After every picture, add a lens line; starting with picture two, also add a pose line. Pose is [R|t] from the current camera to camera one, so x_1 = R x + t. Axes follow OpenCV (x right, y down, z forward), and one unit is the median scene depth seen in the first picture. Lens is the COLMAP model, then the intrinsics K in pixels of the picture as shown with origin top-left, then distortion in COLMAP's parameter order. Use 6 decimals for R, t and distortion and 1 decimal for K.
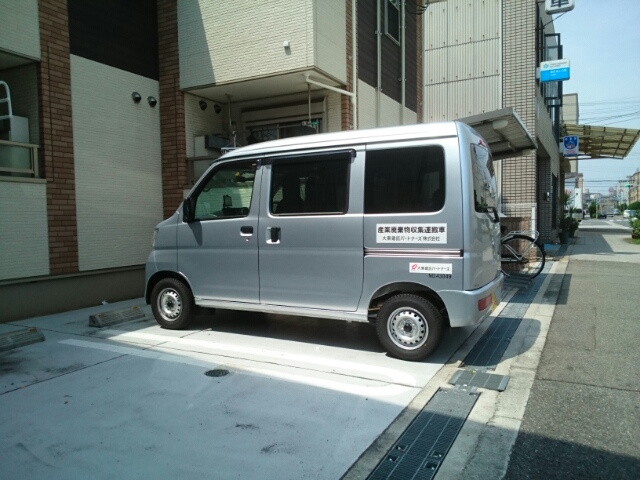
lens RADIAL K [[507.4, 0, 319.7], [0, 507.4, 239.6], [0, 0, 1]] dist [0.015596, 0.000800]
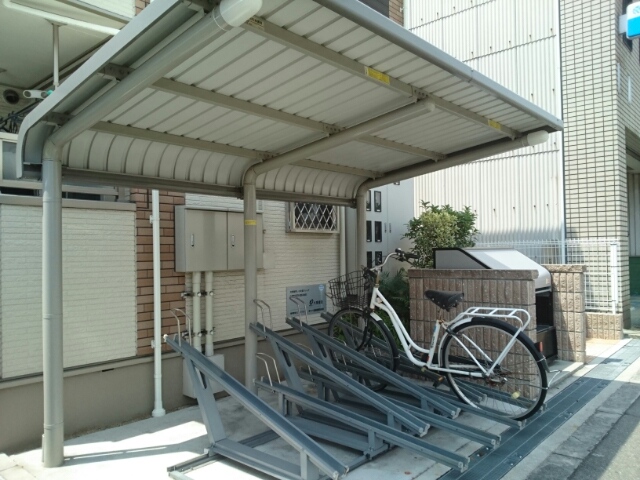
lens RADIAL K [[507.4, 0, 319.9], [0, 507.4, 241.4], [0, 0, 1]] dist [0.015596, 0.000800]
pose [[0.967745, -0.007111, -0.251831, 0.234306], [-0.008338, 0.998150, -0.060225, -0.029698], [0.251793, 0.060382, 0.965896, 0.343153]]
